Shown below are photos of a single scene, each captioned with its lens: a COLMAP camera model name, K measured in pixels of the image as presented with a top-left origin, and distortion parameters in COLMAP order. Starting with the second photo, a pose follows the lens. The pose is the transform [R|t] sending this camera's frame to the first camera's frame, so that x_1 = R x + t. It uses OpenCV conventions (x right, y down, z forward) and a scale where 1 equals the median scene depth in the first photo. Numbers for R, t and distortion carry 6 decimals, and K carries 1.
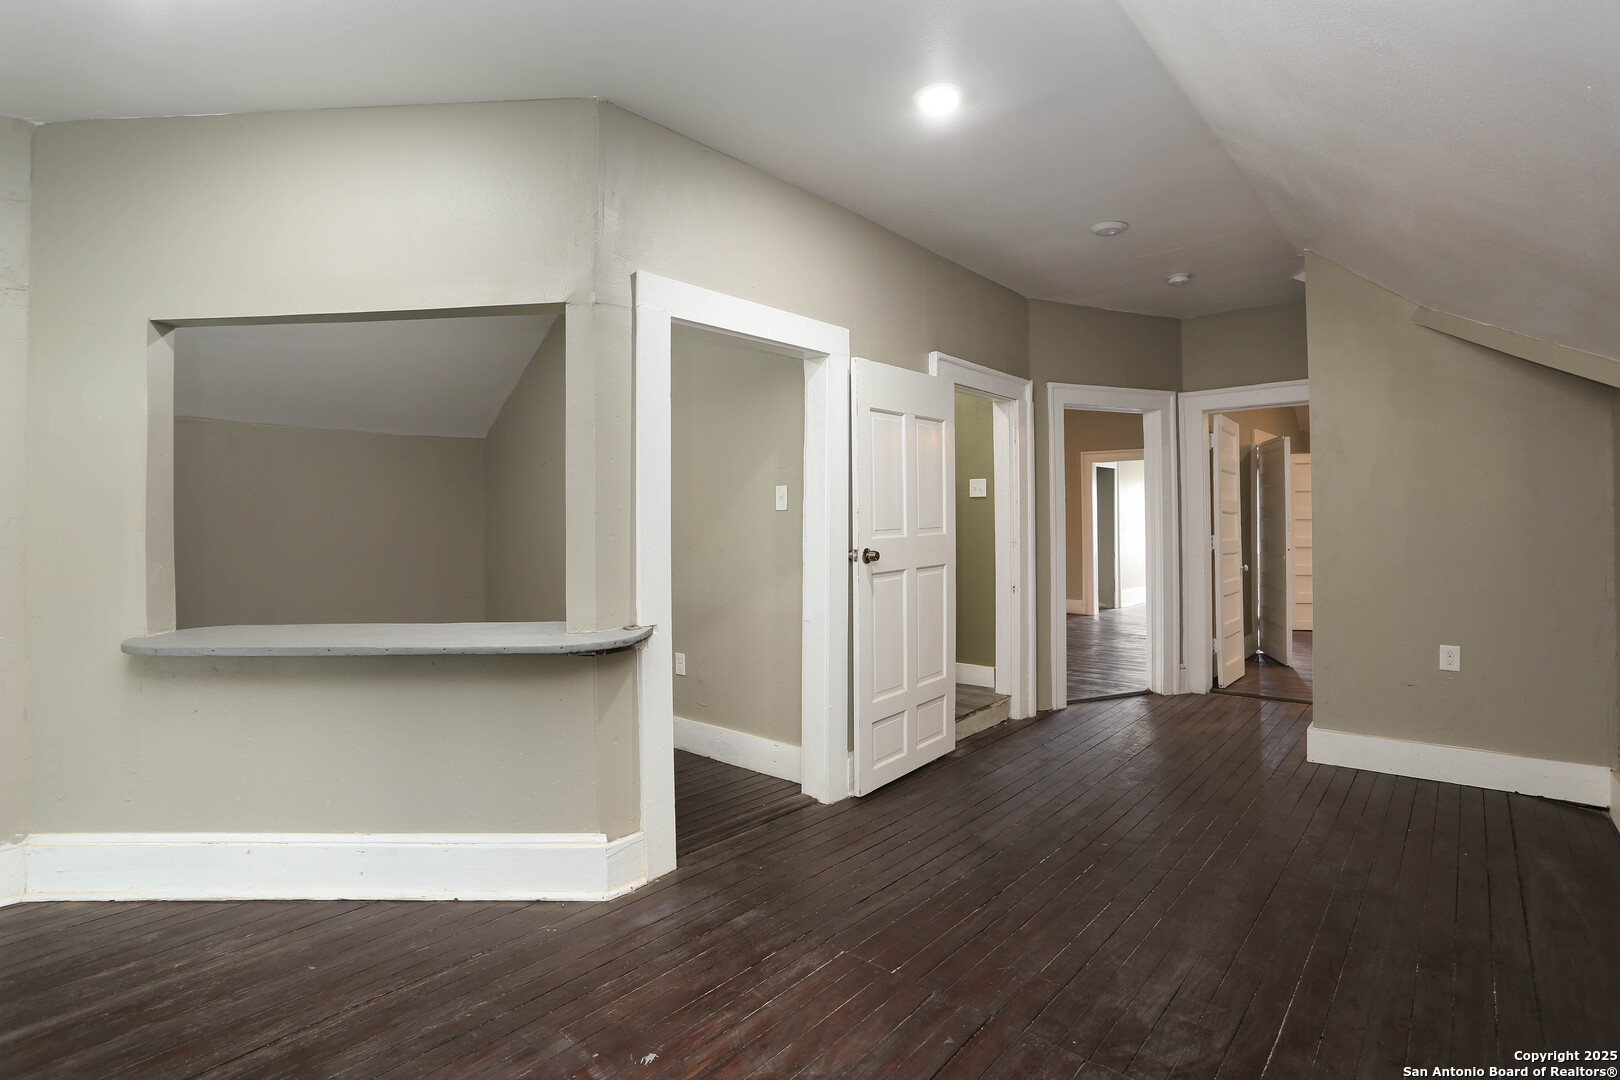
lens RADIAL K [[779.9, 0, 806.1], [0, 779.9, 523.0], [0, 0, 1]] dist [-0.087347, 0.038282]
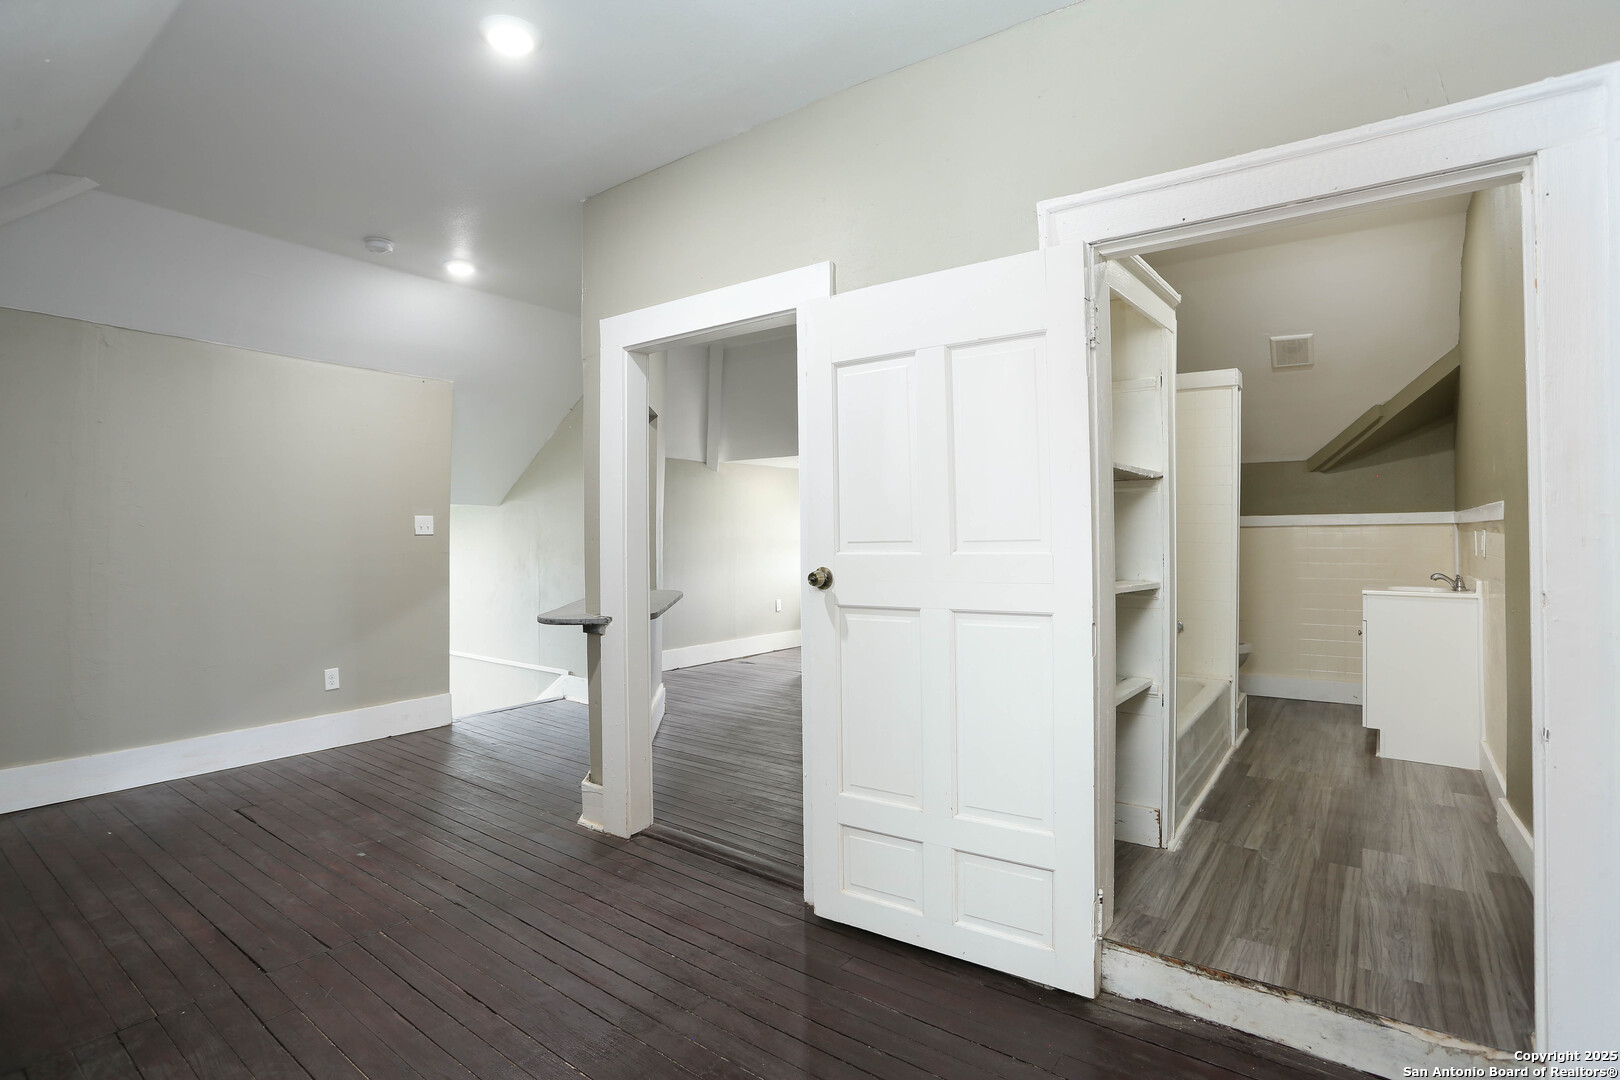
lens RADIAL K [[779.9, 0, 806.1], [0, 779.9, 523.0], [0, 0, 1]] dist [-0.087347, 0.038282]
pose [[0.071551, -0.005394, -0.997422, 0.934396], [0.008304, 0.999954, -0.004812, -0.005304], [0.997402, -0.007938, 0.071592, 1.135770]]
